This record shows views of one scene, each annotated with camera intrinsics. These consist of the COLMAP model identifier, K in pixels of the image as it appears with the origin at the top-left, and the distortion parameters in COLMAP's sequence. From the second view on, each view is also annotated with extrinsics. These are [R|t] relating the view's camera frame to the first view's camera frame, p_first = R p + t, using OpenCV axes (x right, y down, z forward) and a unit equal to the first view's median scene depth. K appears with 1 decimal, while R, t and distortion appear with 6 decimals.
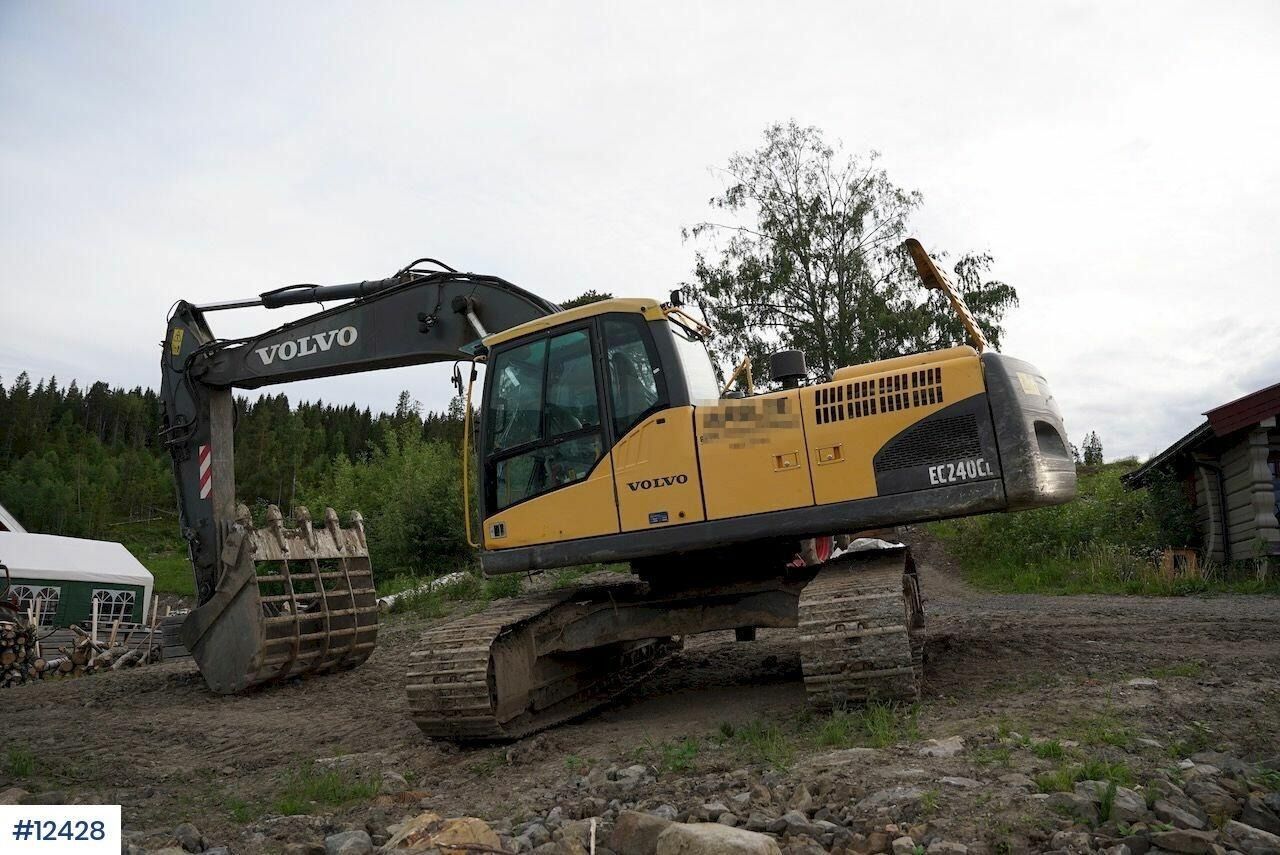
lens RADIAL K [[887.3, 0, 638.7], [0, 887.3, 424.8], [0, 0, 1]] dist [-0.174452, 0.129602]
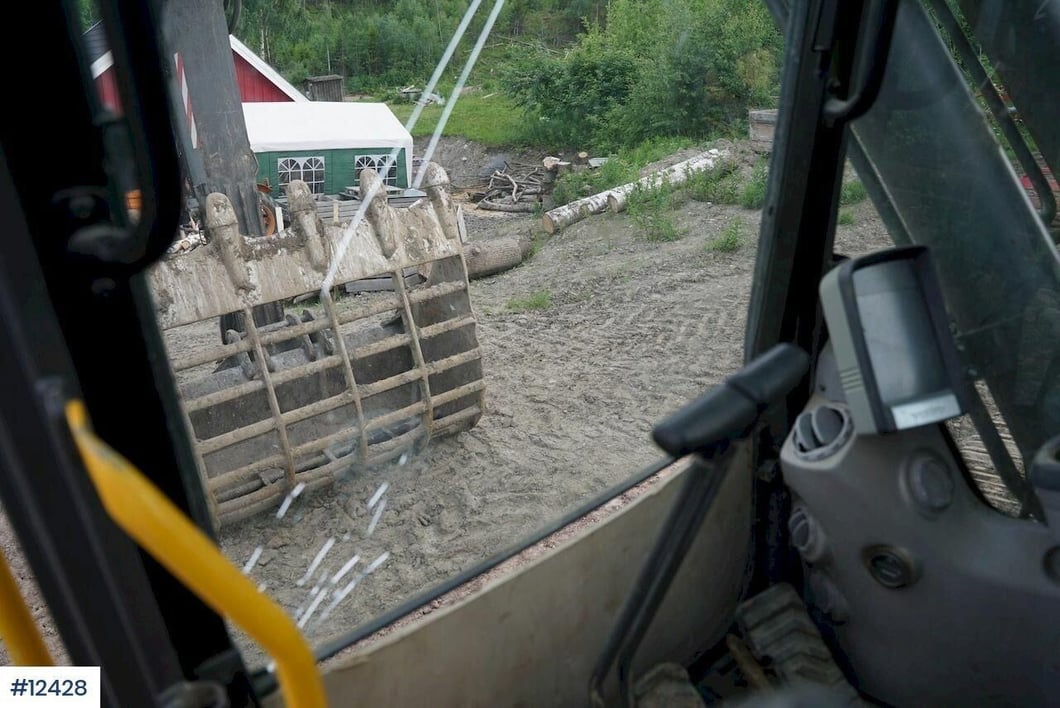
lens RADIAL K [[716.4, 0, 530.0], [0, 716.4, 354.0], [0, 0, 1]] dist [-0.175084, 0.114196]
pose [[0.877100, 0.169312, -0.449476, -0.041597], [0.089954, 0.861345, 0.499993, -0.003505], [0.471808, -0.478976, 0.740256, 0.385640]]
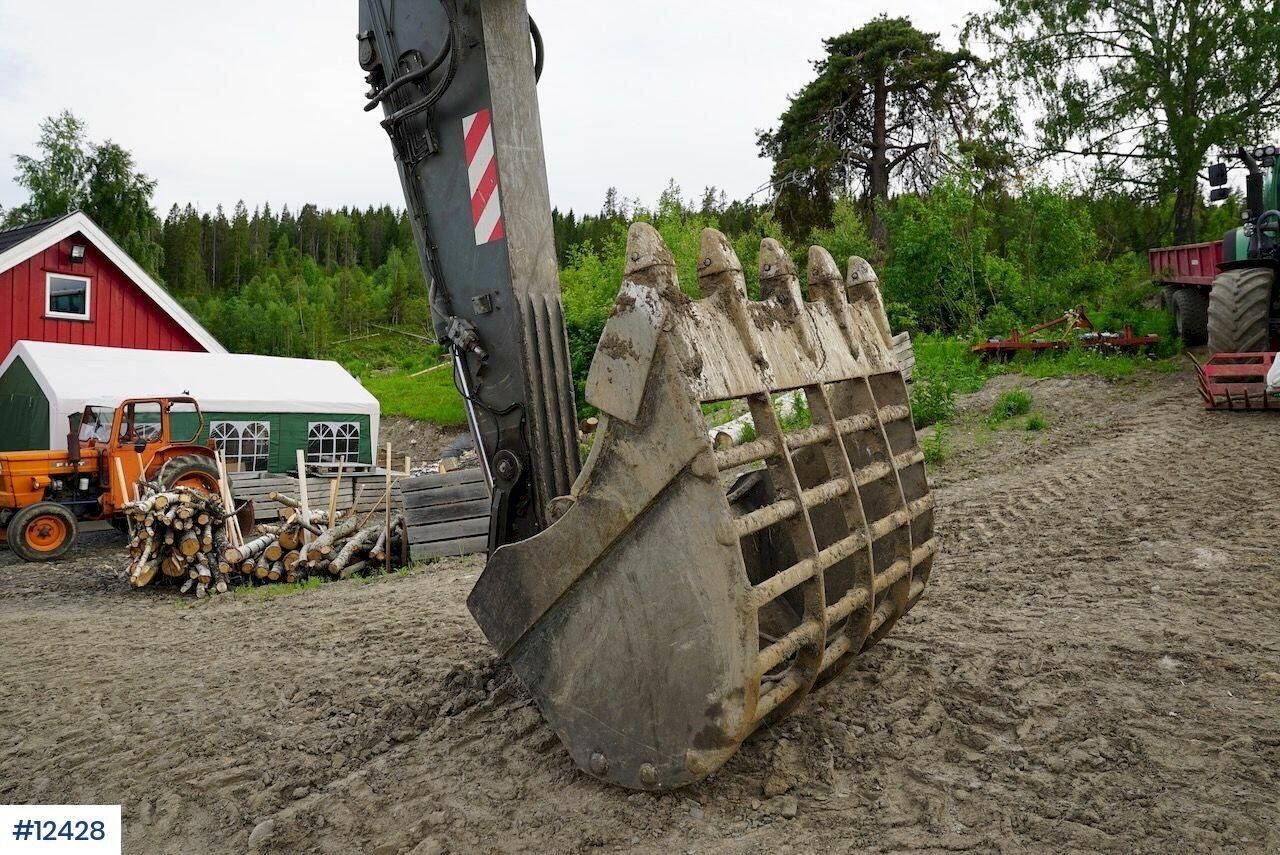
lens RADIAL K [[887.3, 0, 638.7], [0, 887.3, 424.8], [0, 0, 1]] dist [-0.174452, 0.129602]
pose [[0.975009, -0.008021, -0.222022, -0.192754], [0.057333, 0.974582, 0.216570, 0.046781], [0.214641, -0.223887, 0.950686, 0.335225]]
